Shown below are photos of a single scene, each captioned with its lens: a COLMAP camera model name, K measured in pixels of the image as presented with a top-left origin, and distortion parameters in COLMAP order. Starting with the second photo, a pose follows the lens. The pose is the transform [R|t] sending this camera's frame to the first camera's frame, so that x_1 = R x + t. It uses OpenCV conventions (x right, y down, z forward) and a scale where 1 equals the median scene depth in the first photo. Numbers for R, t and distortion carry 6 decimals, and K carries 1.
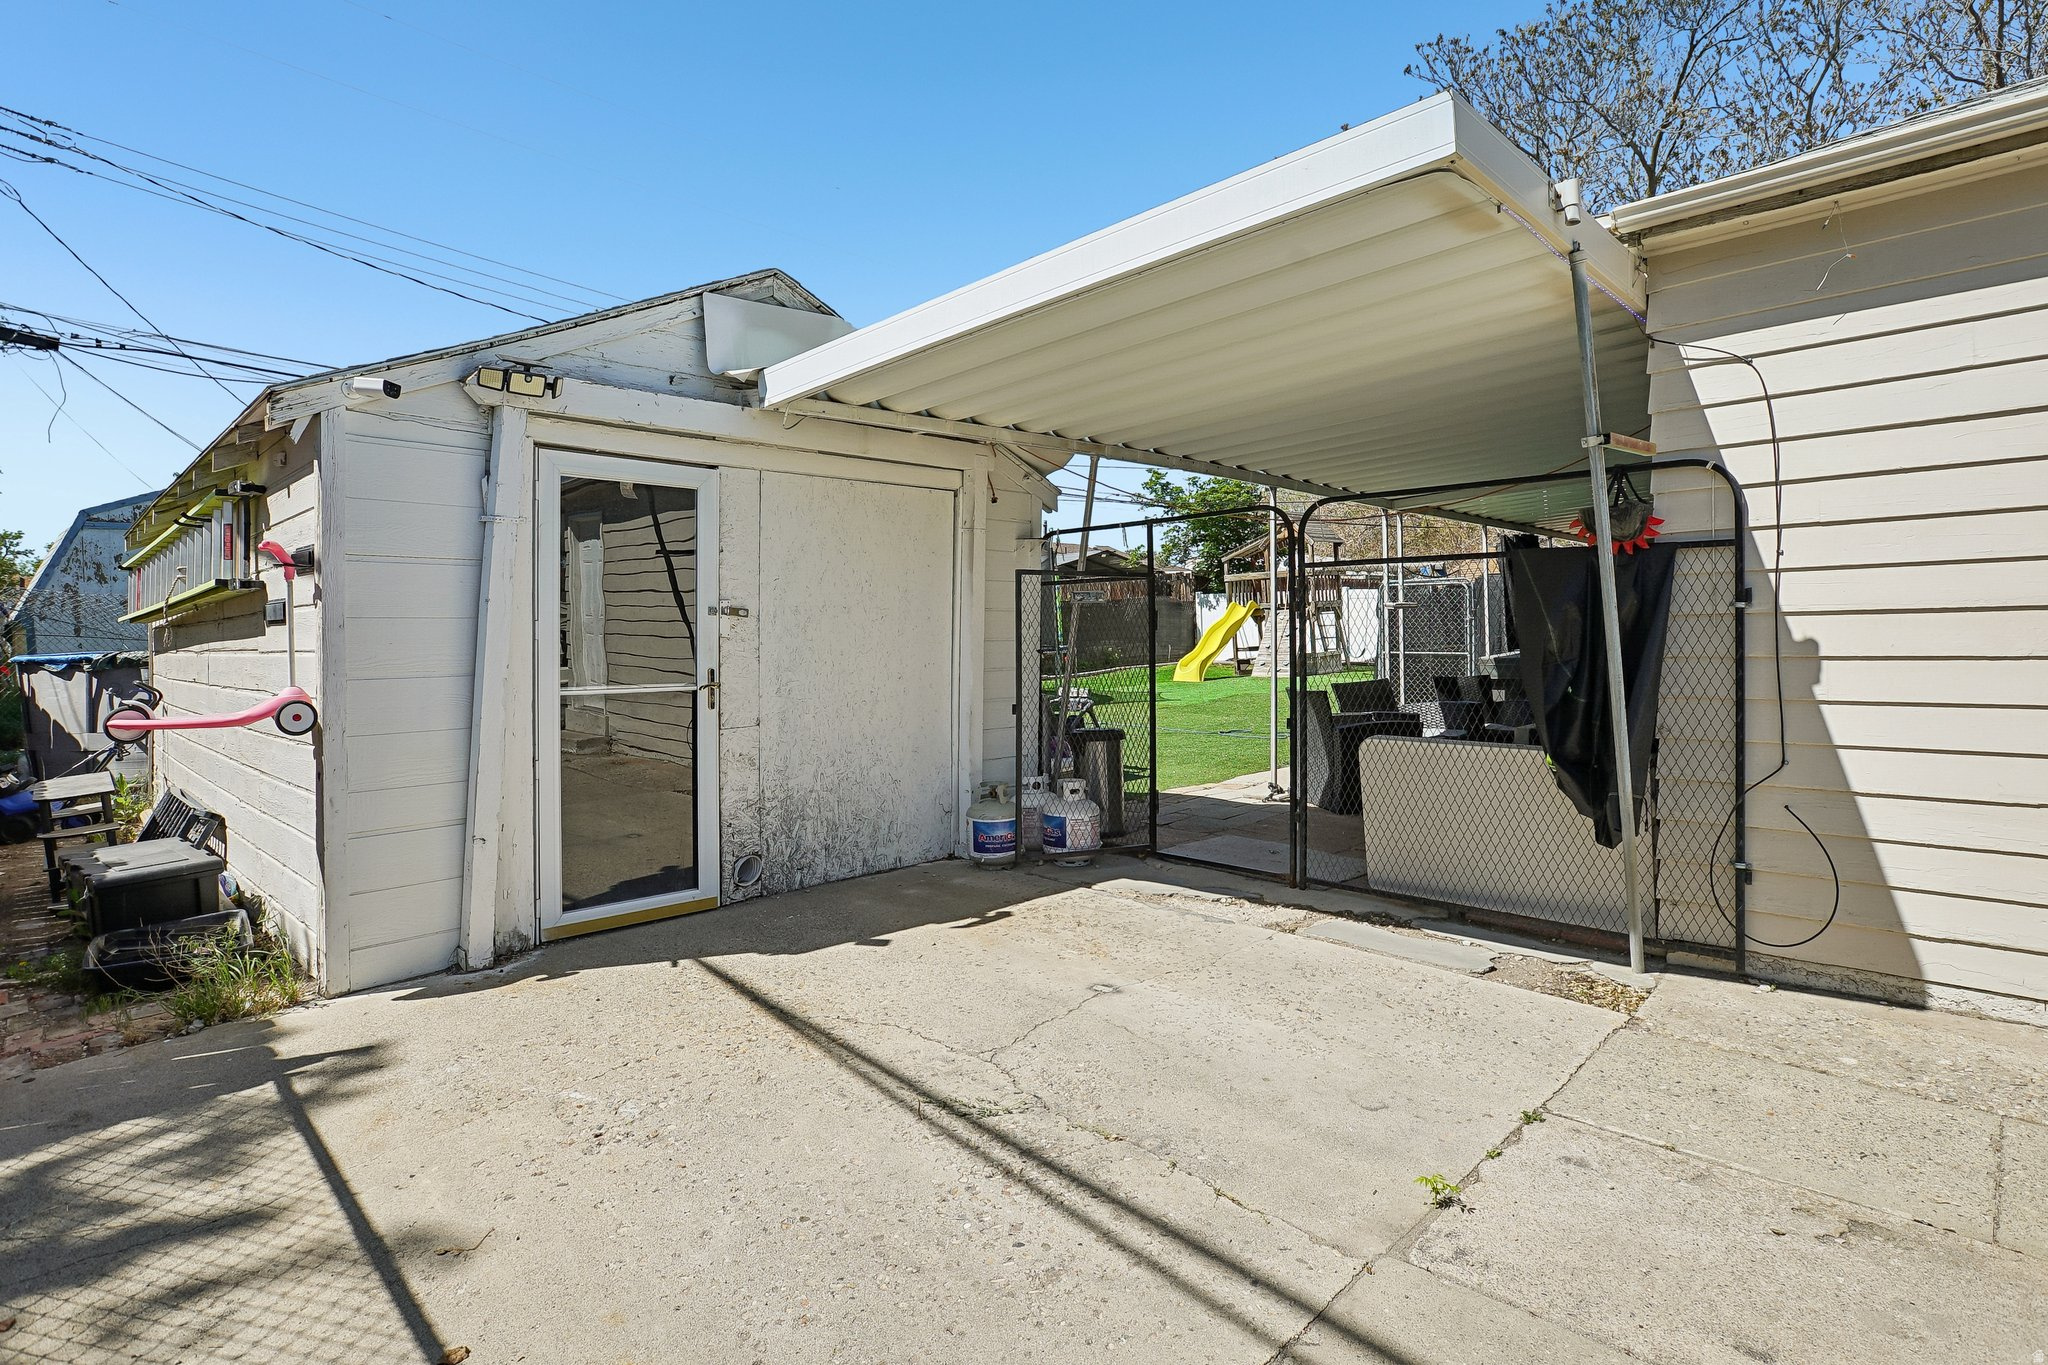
lens RADIAL K [[1042.4, 0, 1048.6], [0, 1042.4, 634.6], [0, 0, 1]] dist [-0.046218, 0.001982]
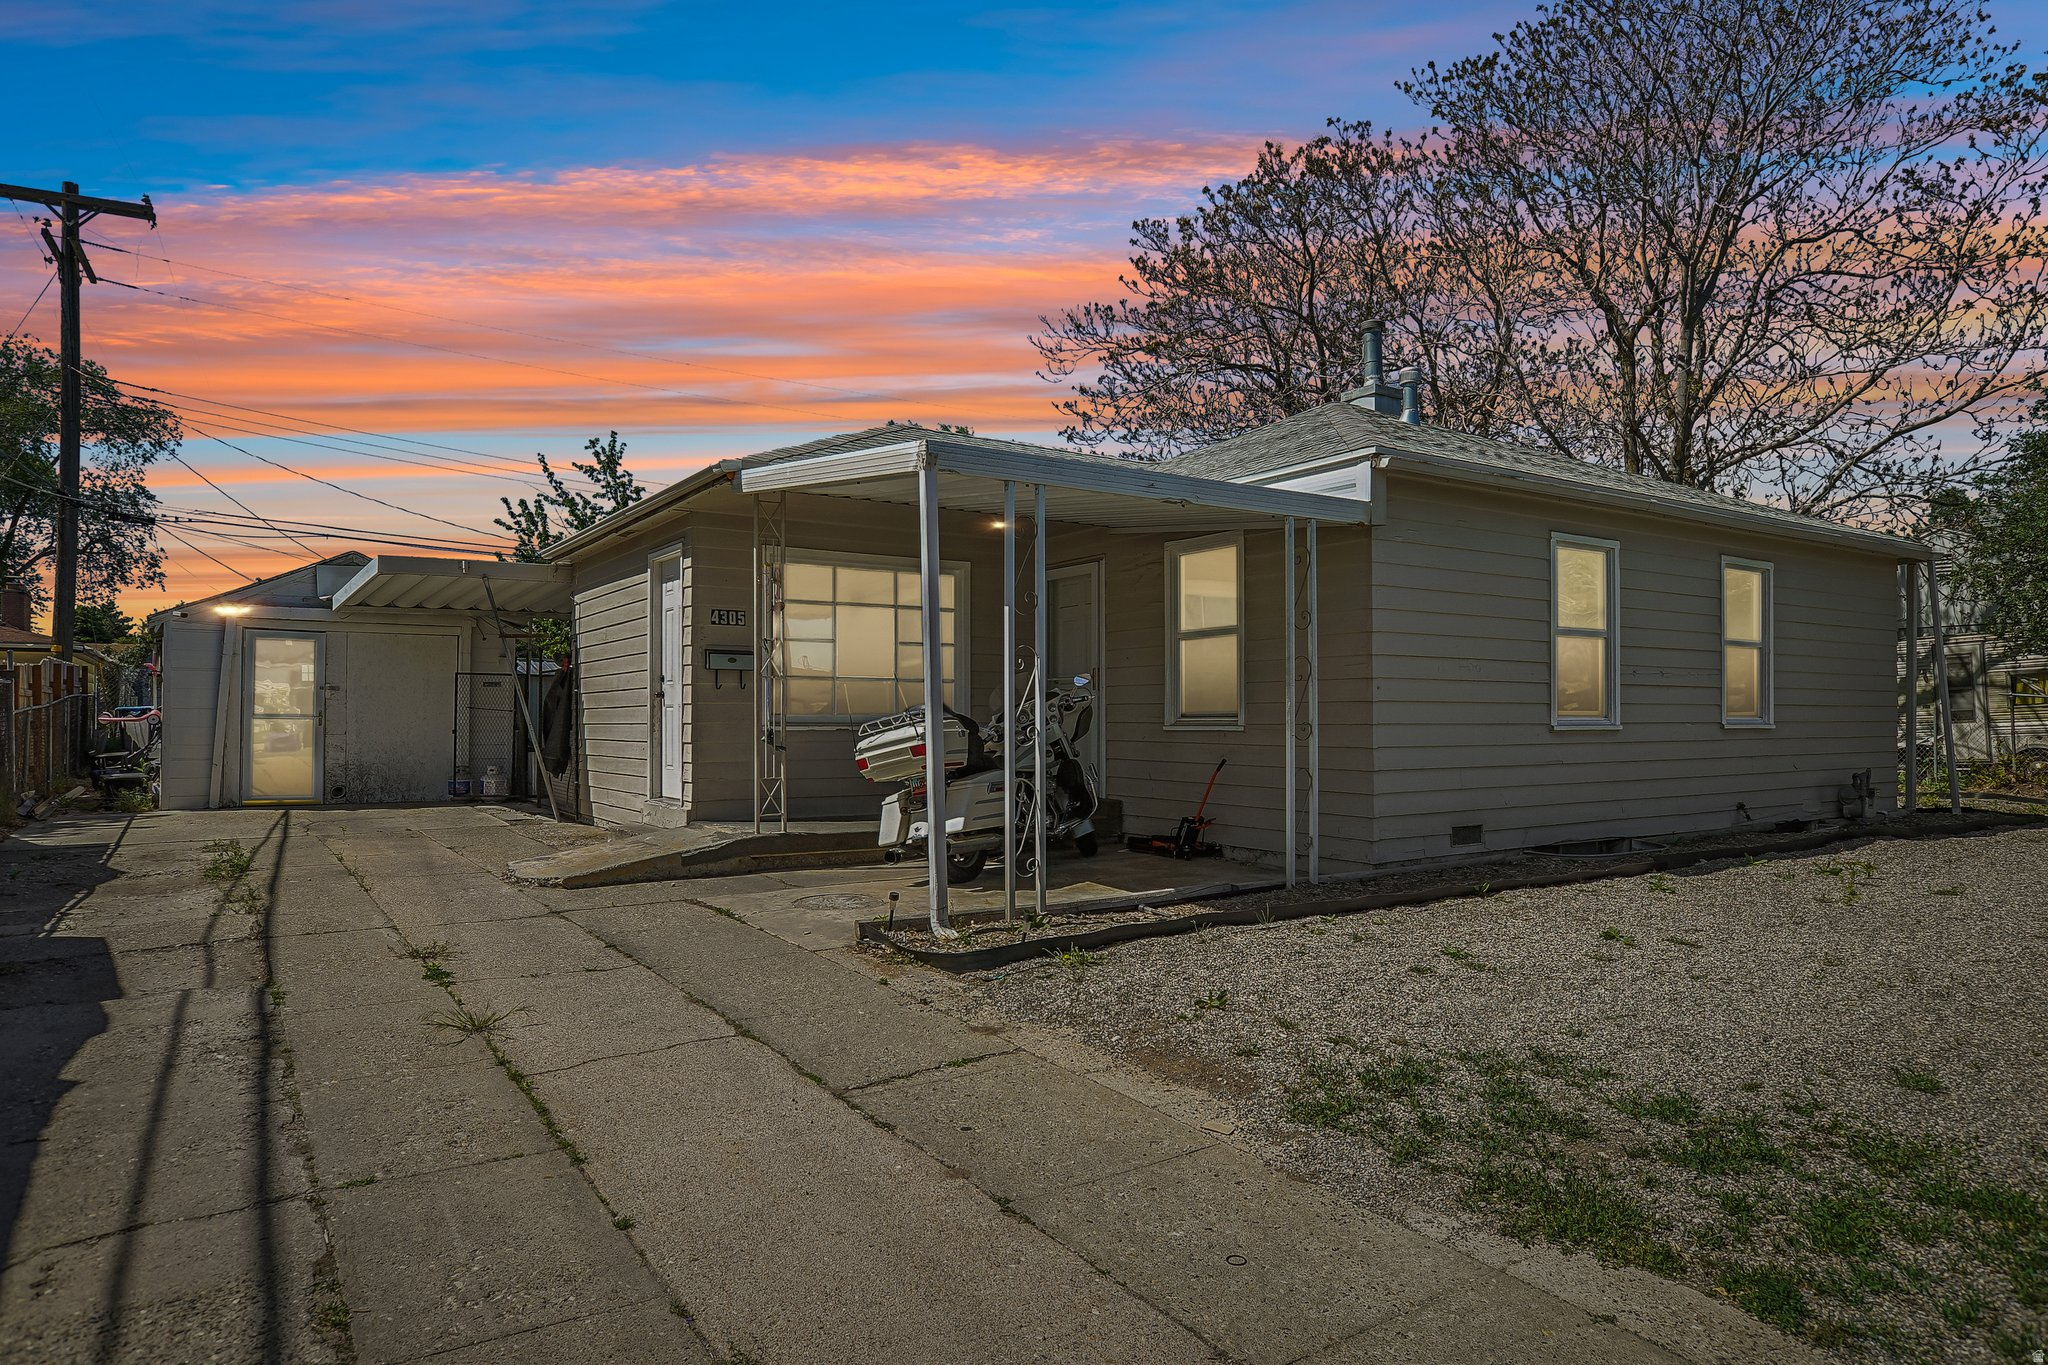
lens RADIAL K [[1225.6, 0, 1027.0], [0, 1225.6, 714.2], [0, 0, 1]] dist [-0.022590, 0.002588]
pose [[0.979374, 0.017330, -0.201312, 1.994631], [-0.018270, 0.999829, -0.002812, 0.018458], [0.201229, 0.006432, 0.979523, -1.599246]]
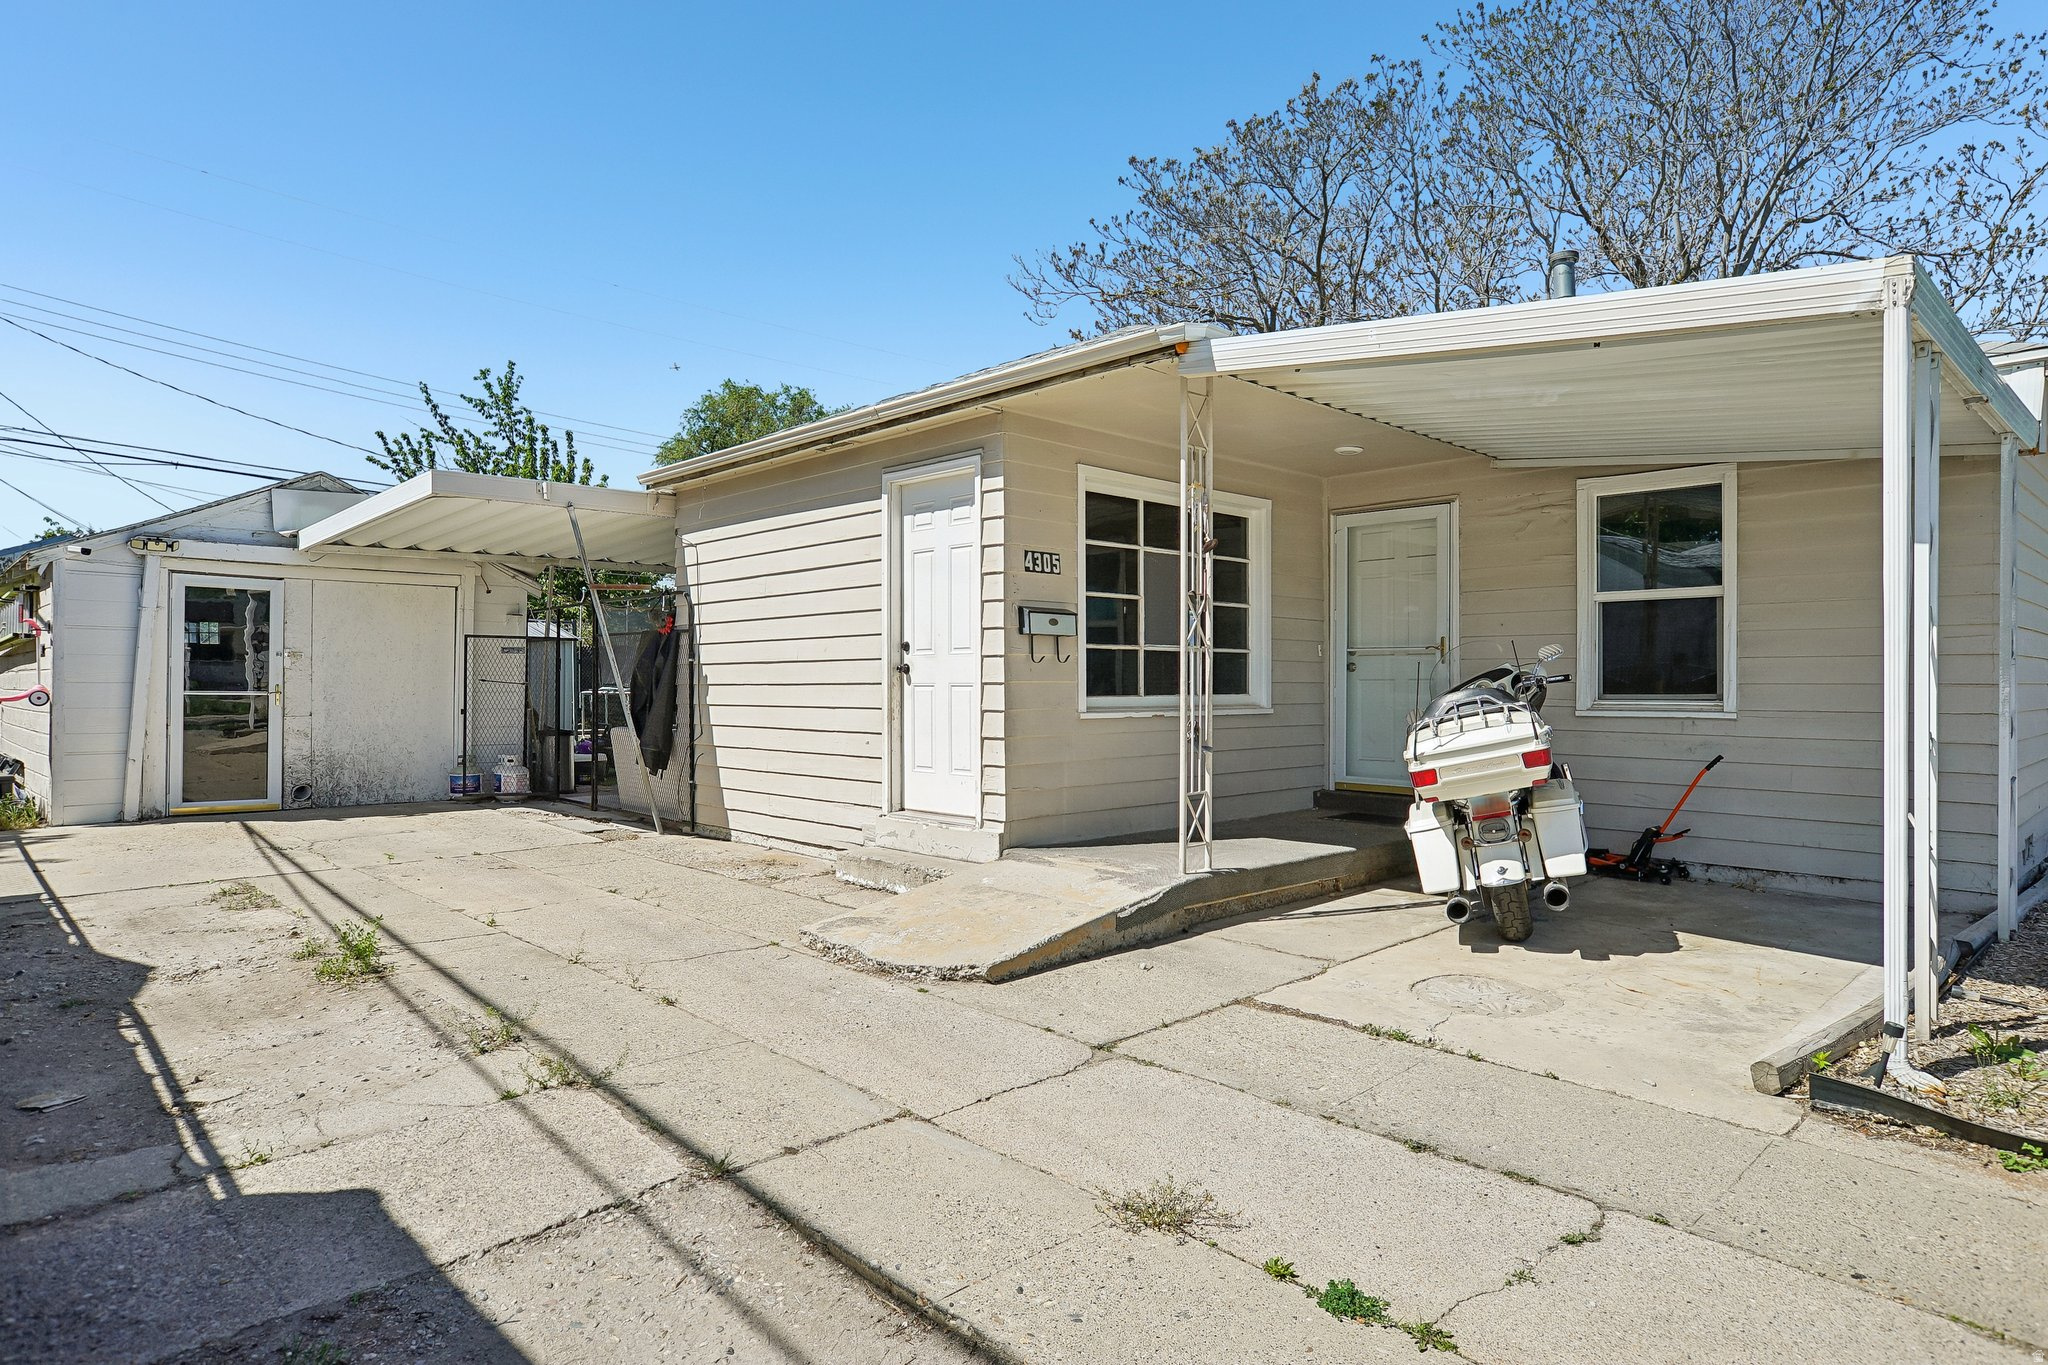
lens RADIAL K [[1176.0, 0, 1027.4], [0, 1176.0, 692.7], [0, 0, 1]] dist [-0.020483, 0.011250]
pose [[0.999372, 0.018796, -0.030053, 1.120079], [-0.018589, 0.999802, 0.007141, 0.007078], [0.030181, -0.006578, 0.999523, -1.110305]]
